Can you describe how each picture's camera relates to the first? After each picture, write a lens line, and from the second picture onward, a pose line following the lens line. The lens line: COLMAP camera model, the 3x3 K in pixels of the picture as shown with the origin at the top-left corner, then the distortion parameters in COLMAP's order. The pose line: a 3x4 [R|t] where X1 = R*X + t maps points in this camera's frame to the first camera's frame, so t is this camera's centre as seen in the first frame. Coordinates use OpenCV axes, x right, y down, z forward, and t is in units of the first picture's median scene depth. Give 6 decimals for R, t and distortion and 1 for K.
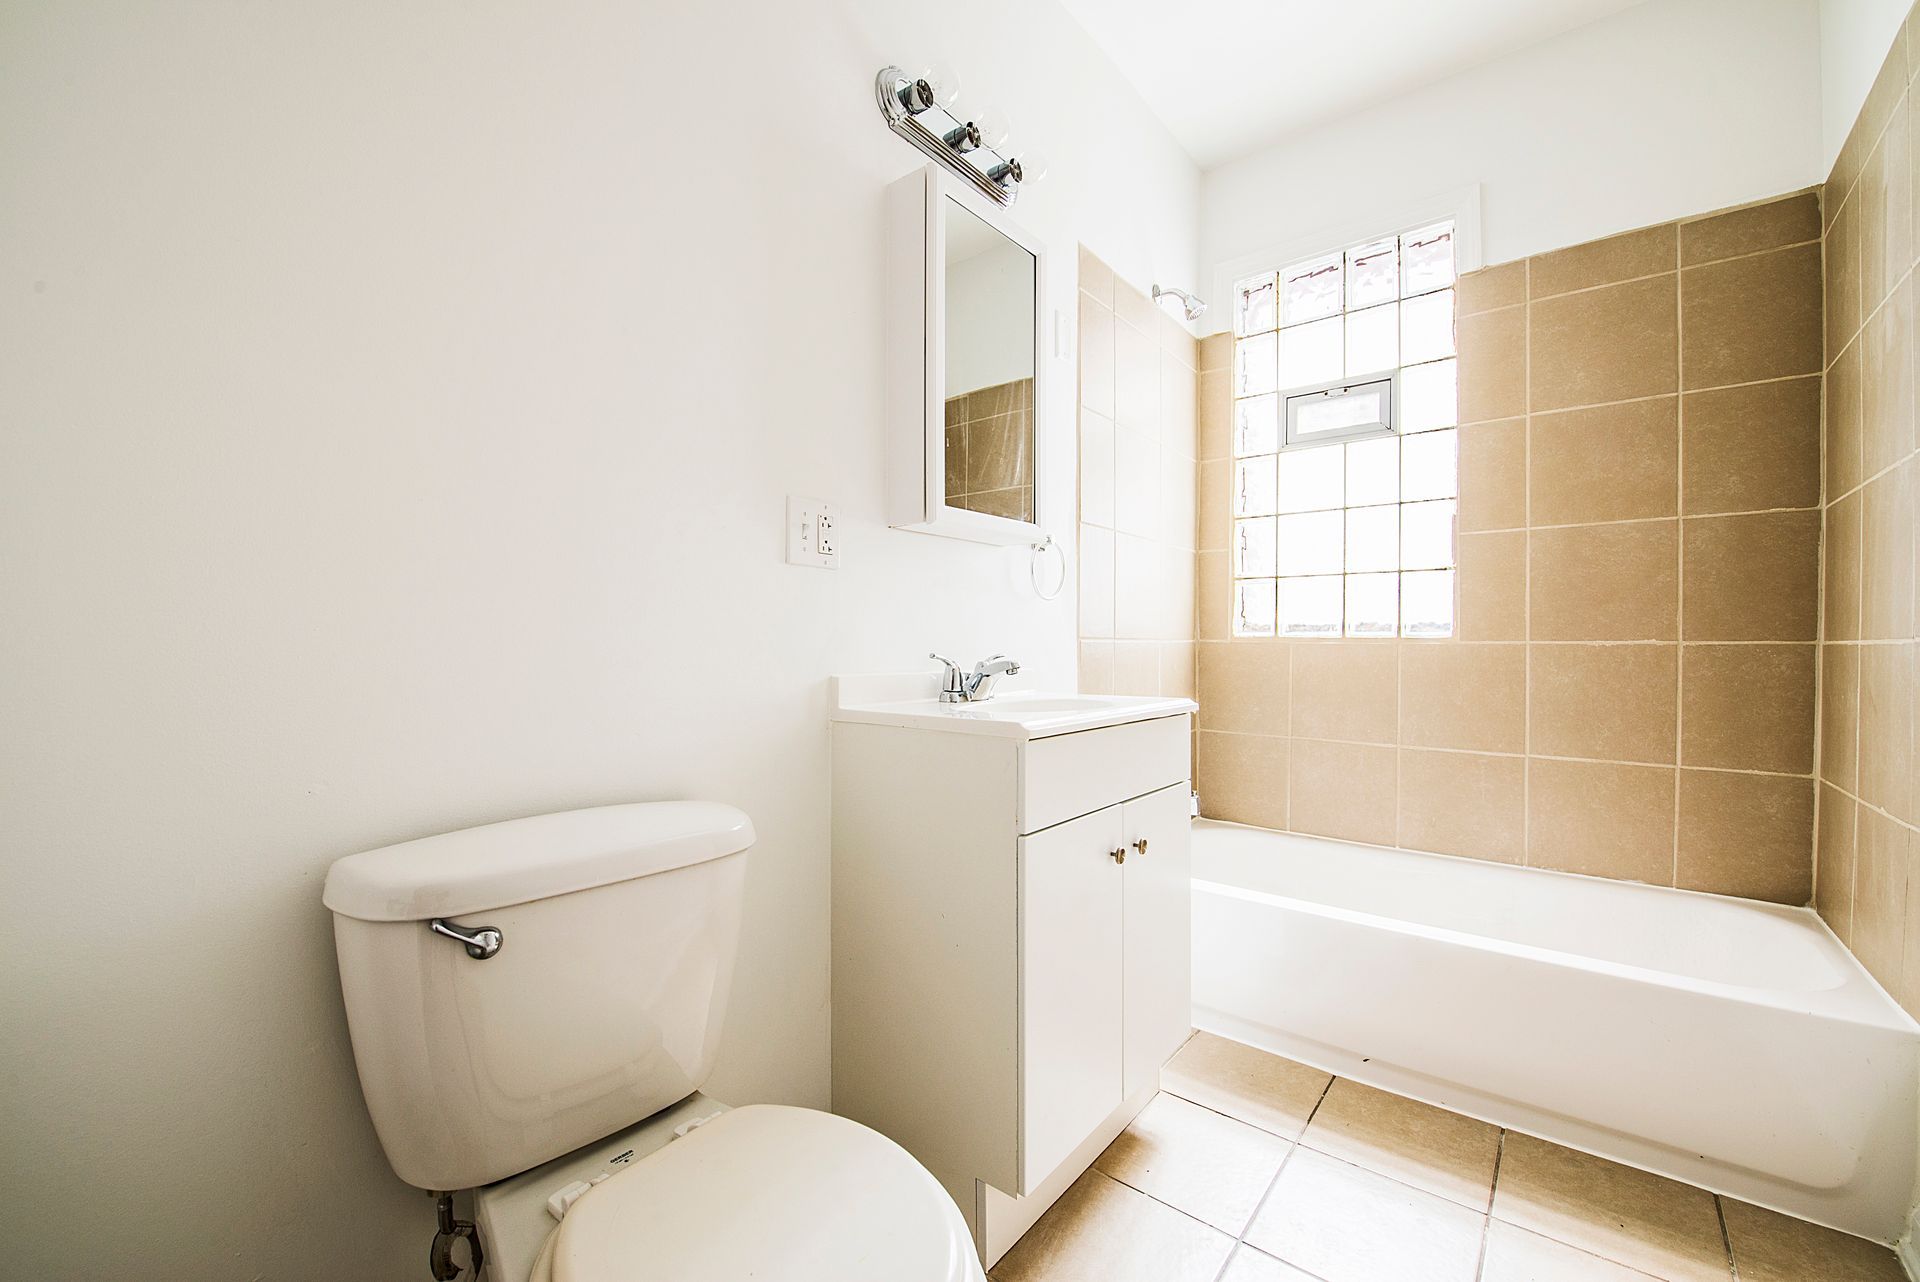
lens RADIAL K [[765.1, 0, 960.0], [0, 765.1, 641.0], [0, 0, 1]] dist [-0.014593, -0.002641]
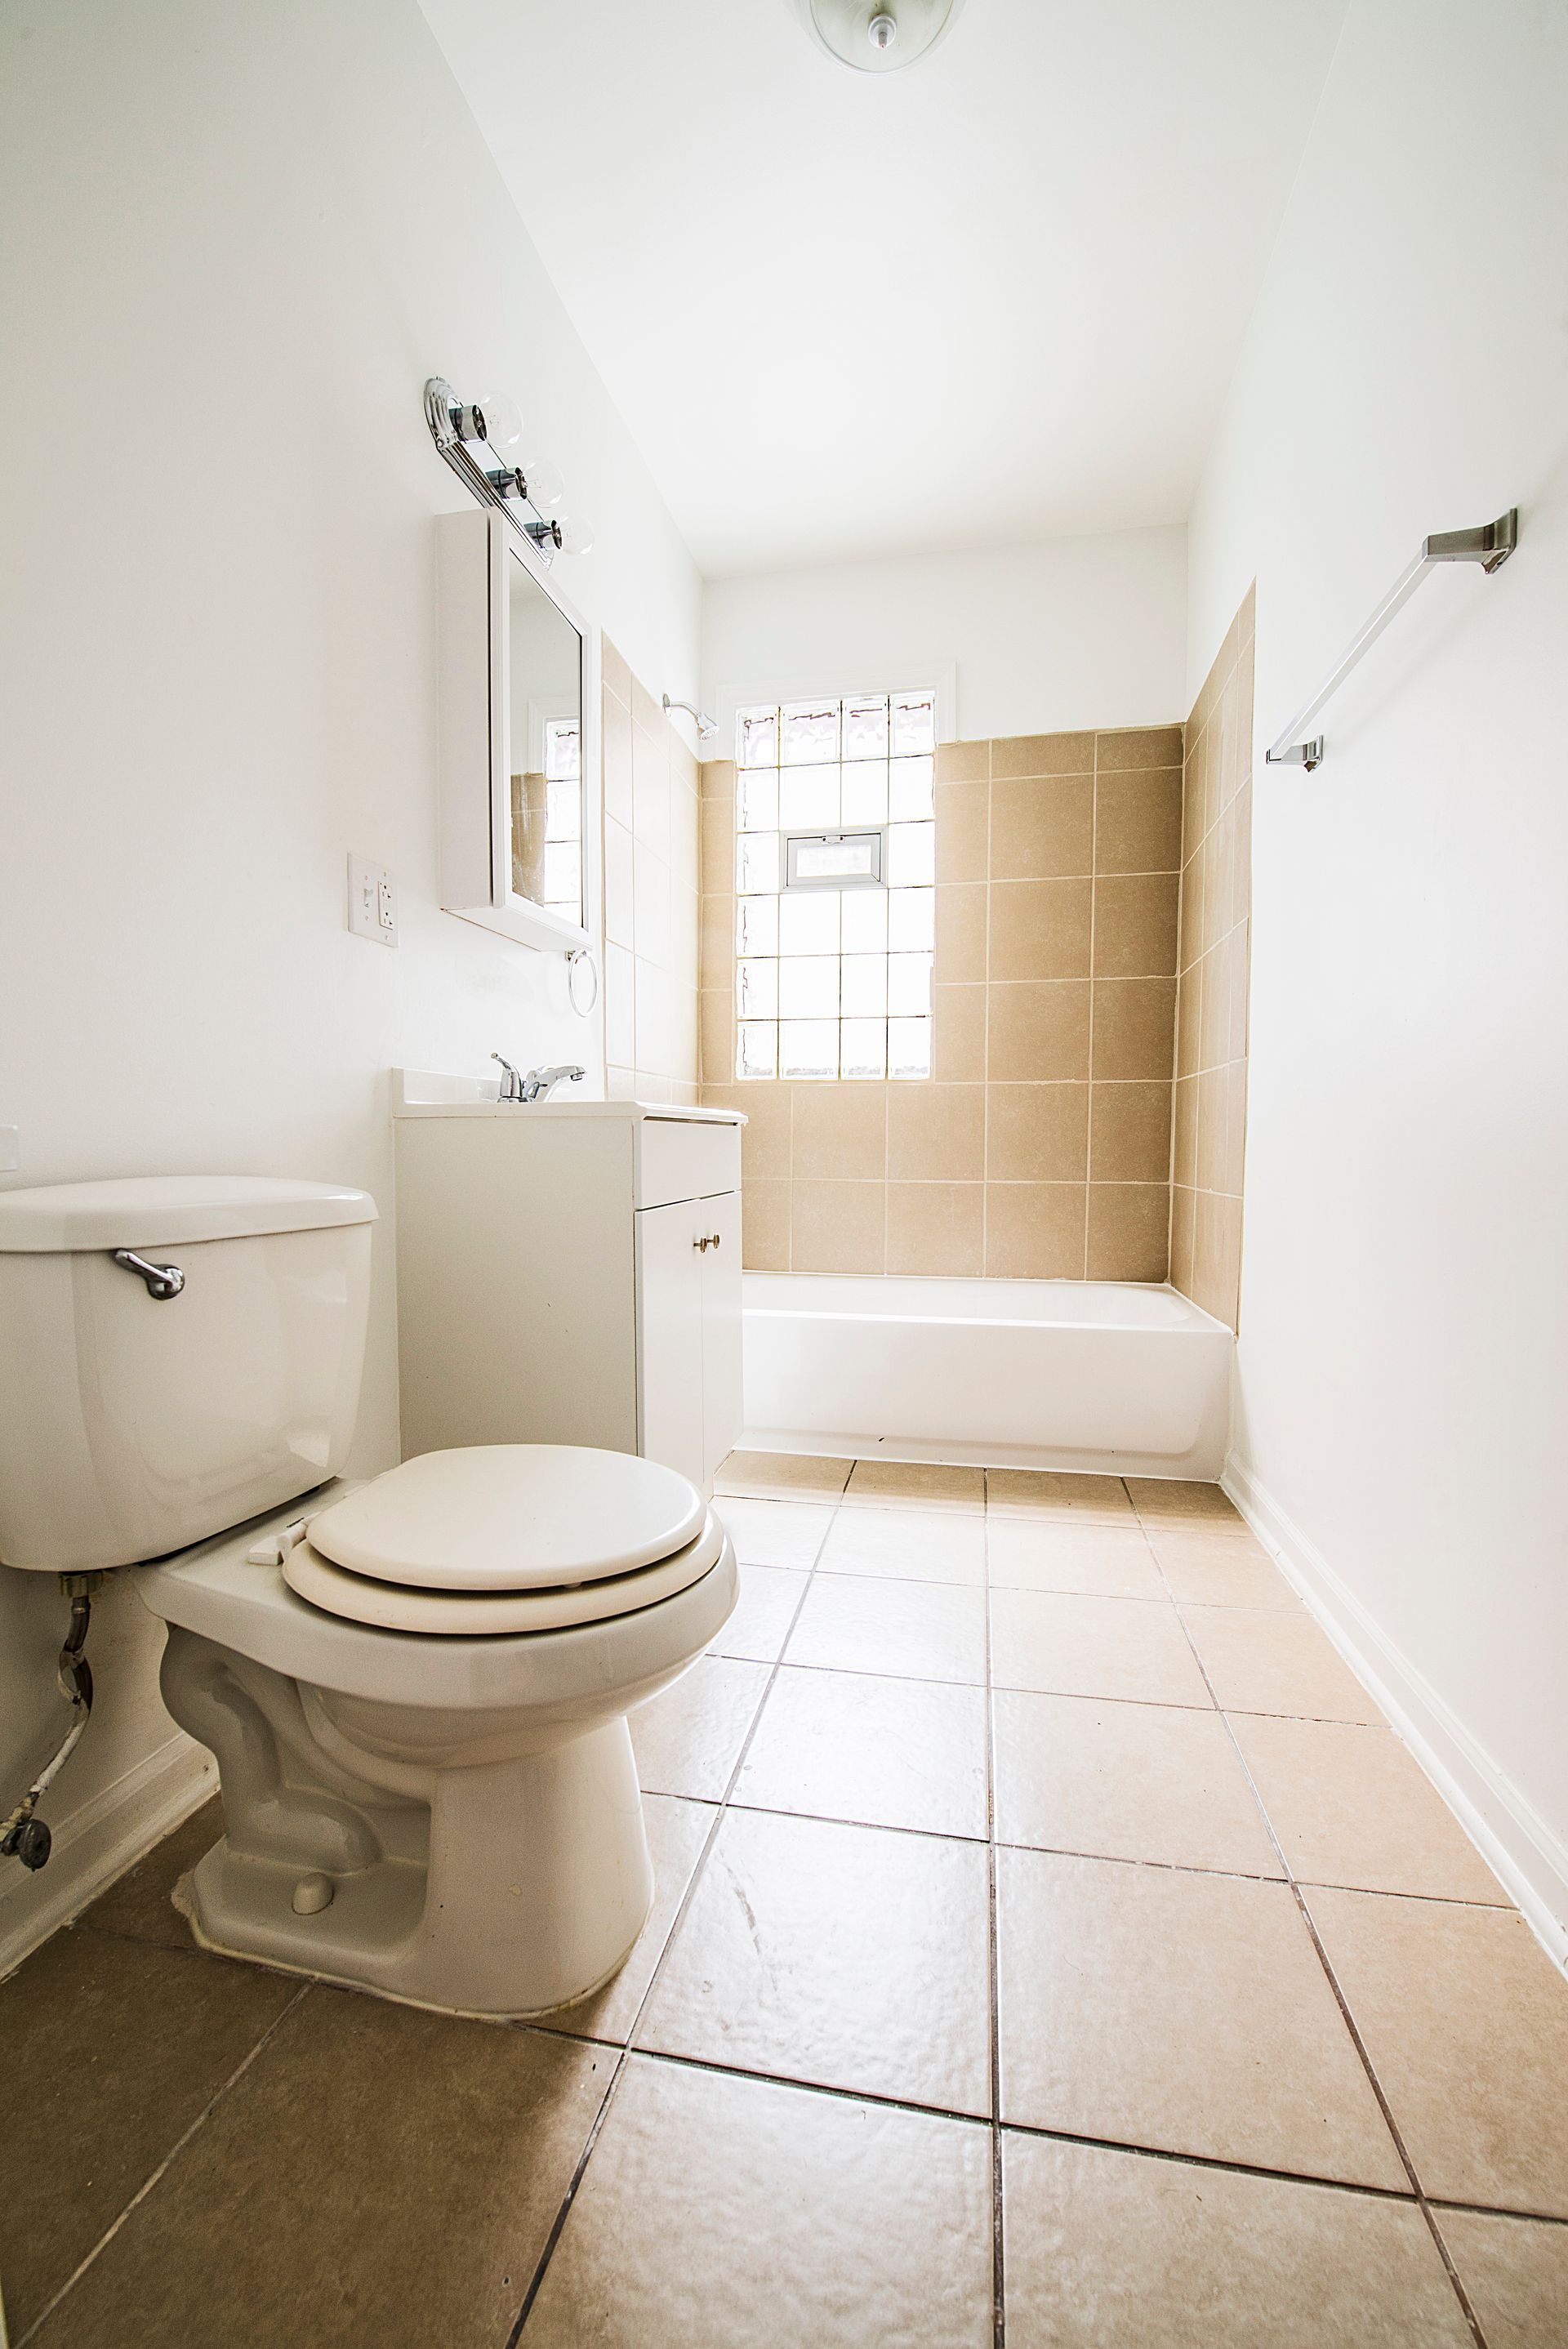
lens RADIAL K [[936.0, 0, 793.0], [0, 936.0, 1179.6], [0, 0, 1]] dist [-0.014593, -0.002641]
pose [[0.884121, -0.023793, 0.466652, -0.184666], [0.001857, 0.998874, 0.047412, 0.086666], [-0.467254, -0.041051, 0.883169, -0.124569]]
